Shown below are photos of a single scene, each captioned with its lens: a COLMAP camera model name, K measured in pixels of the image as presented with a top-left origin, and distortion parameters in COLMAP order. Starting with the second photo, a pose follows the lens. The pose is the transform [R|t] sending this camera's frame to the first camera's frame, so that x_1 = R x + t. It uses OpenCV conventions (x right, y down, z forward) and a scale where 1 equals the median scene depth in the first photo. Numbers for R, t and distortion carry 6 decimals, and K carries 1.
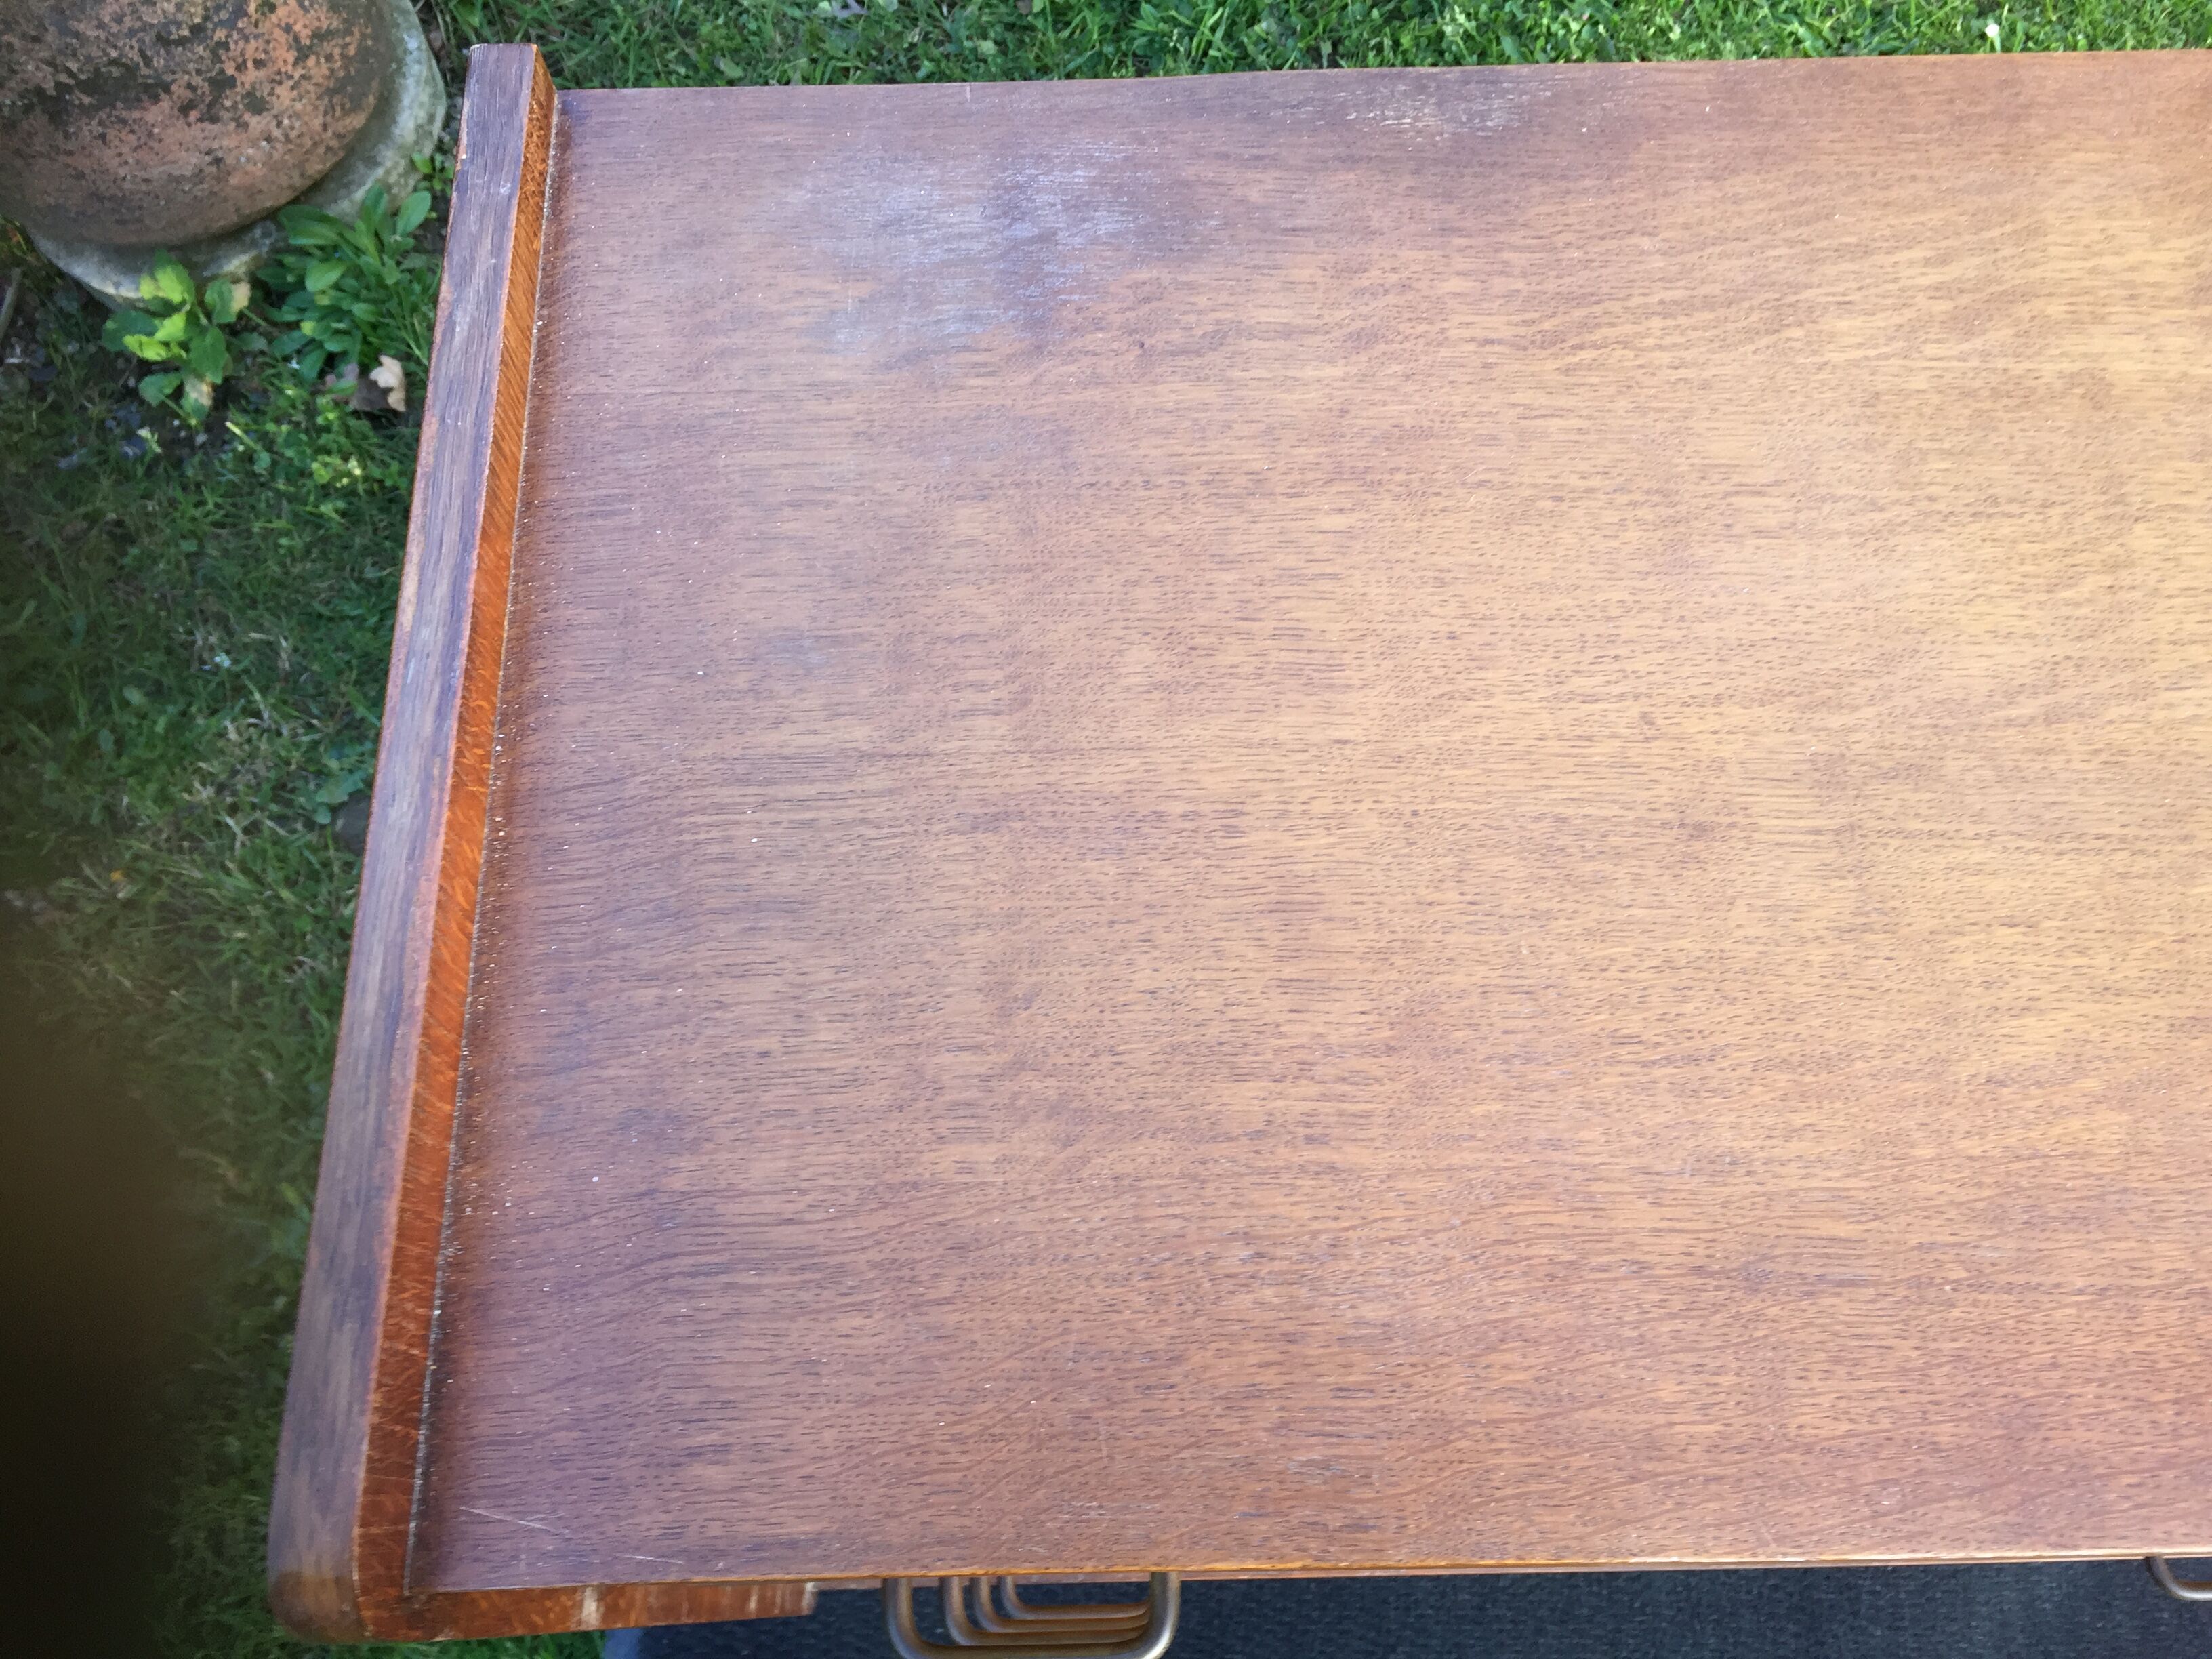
lens RADIAL K [[1887.7, 0, 1124.9], [0, 1887.7, 828.2], [0, 0, 1]] dist [0.083691, -0.115640]
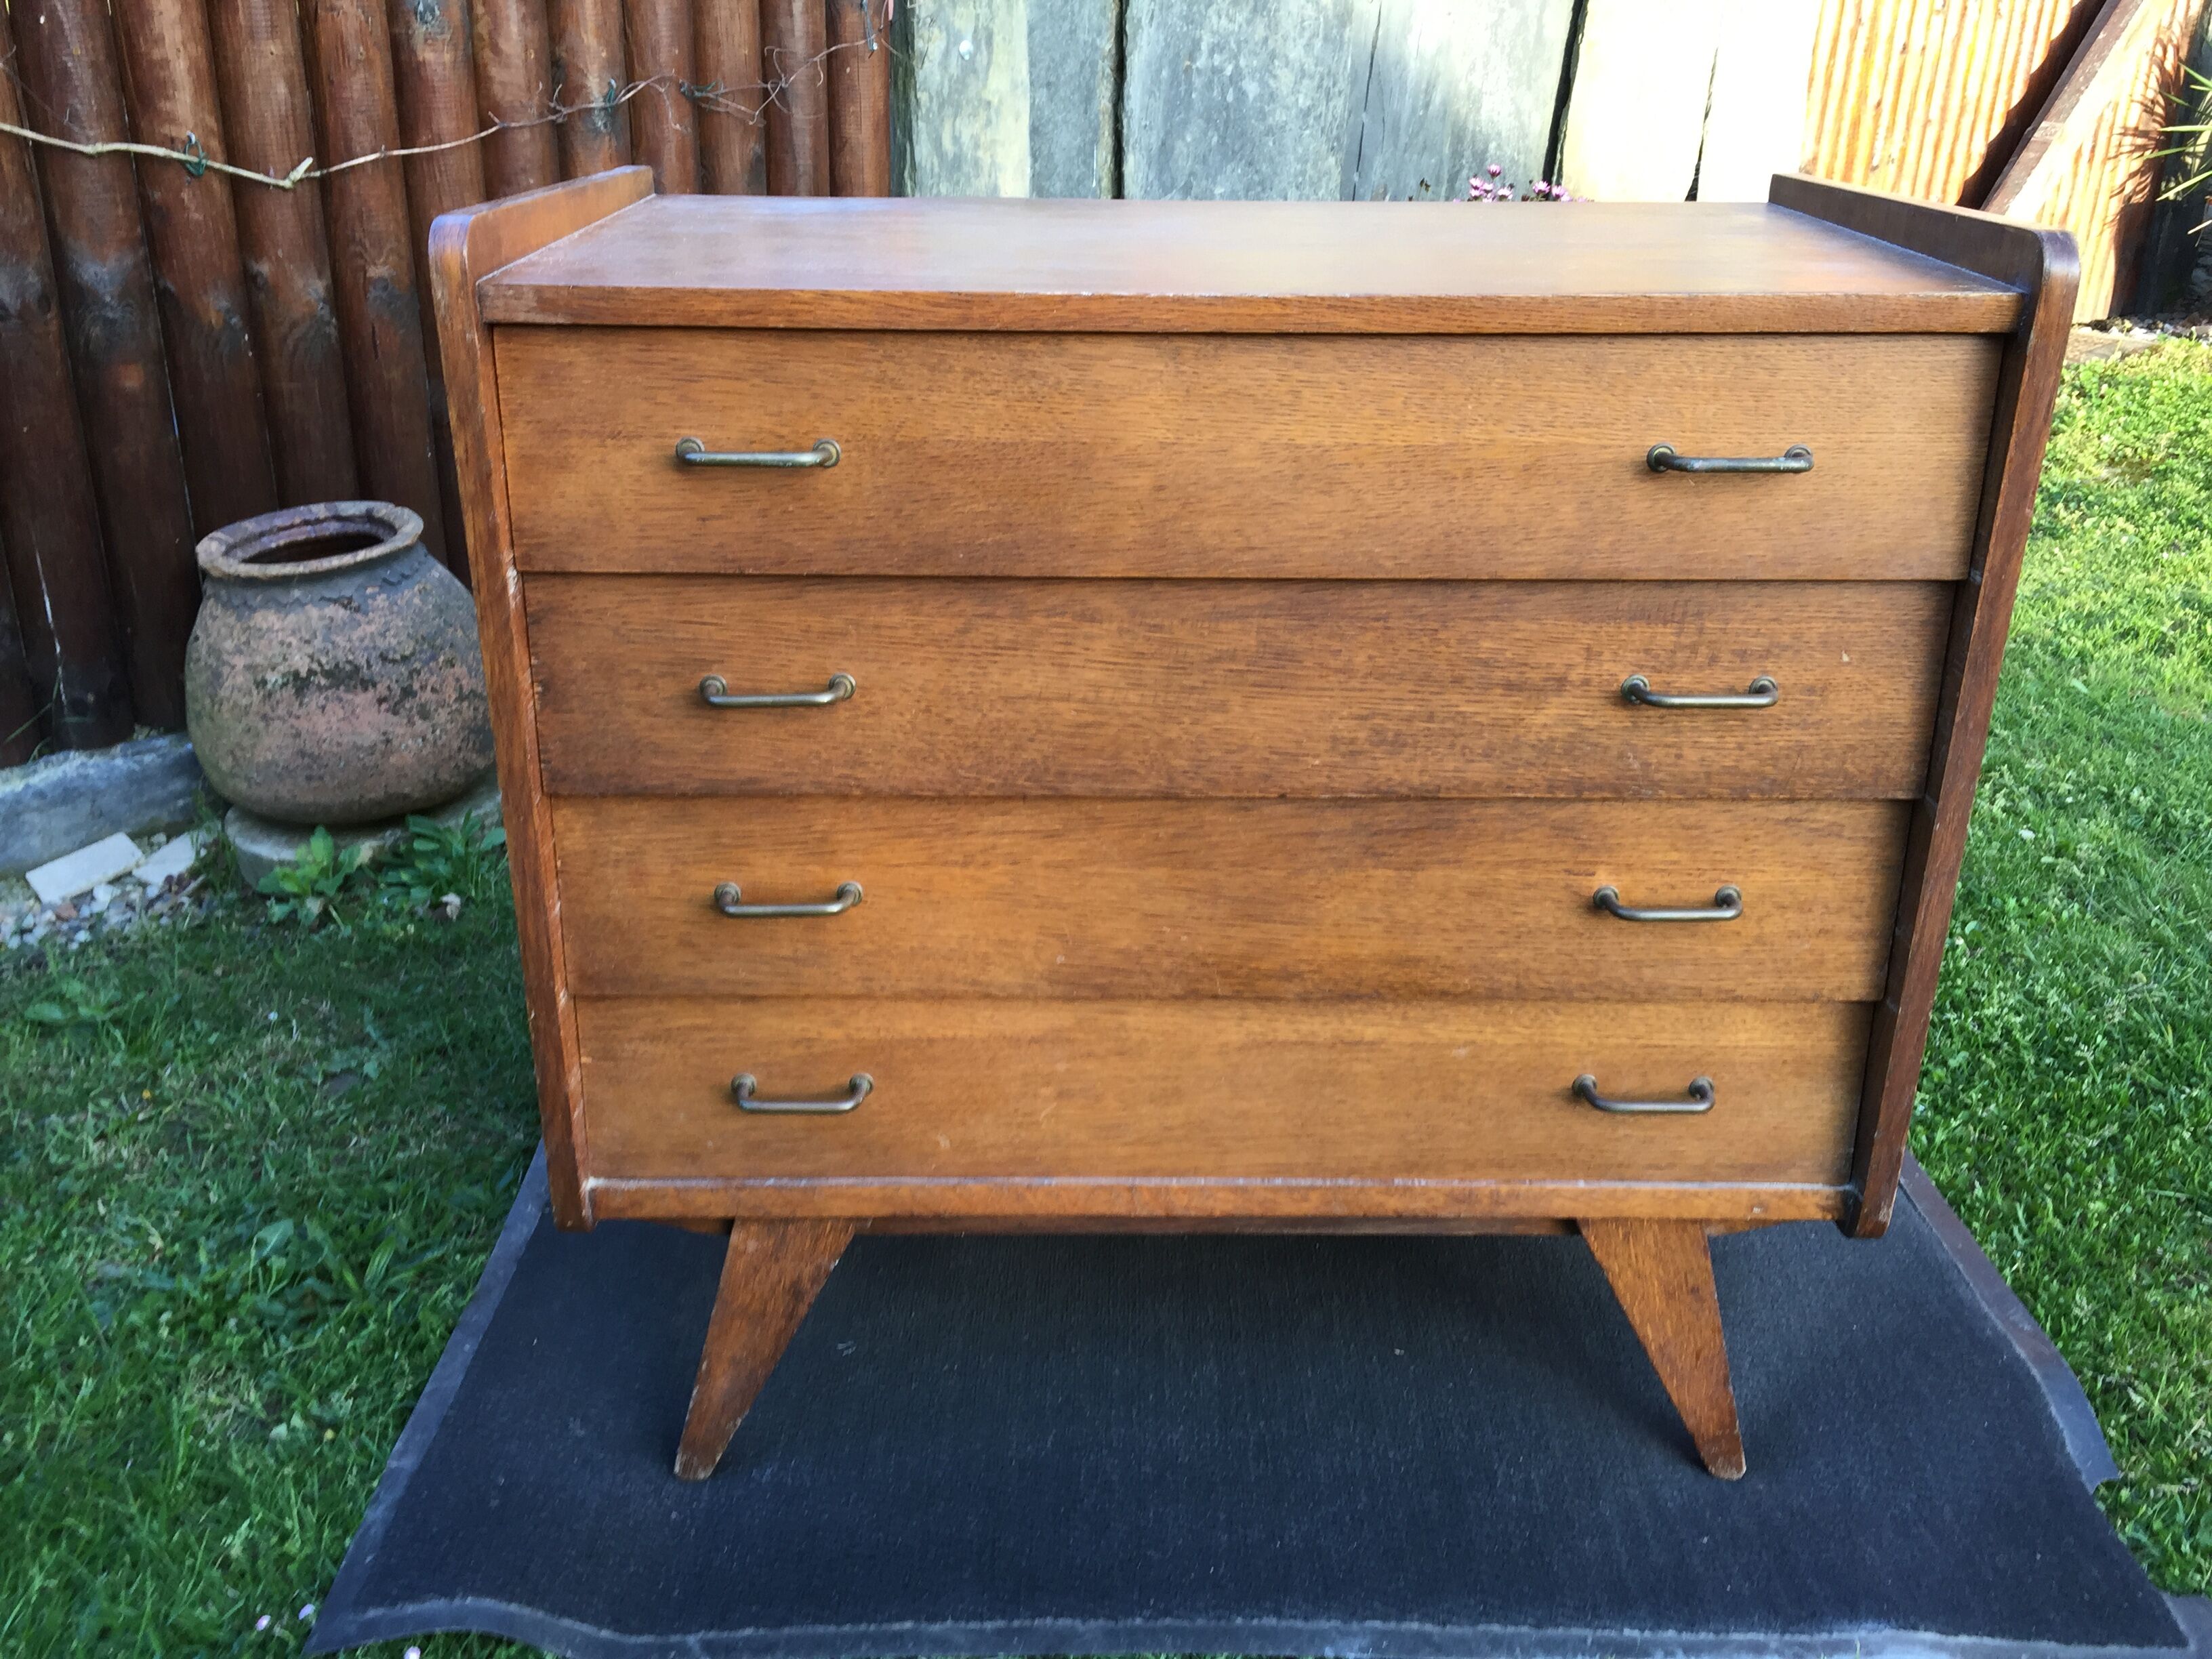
lens RADIAL K [[1887.7, 0, 1115.4], [0, 1887.7, 828.0], [0, 0, 1]] dist [0.083691, -0.115640]
pose [[0.999681, 0.023349, -0.009655, 0.333811], [-0.023293, 0.703612, -0.710202, 1.947965], [-0.009789, 0.710200, 0.703931, -0.118164]]
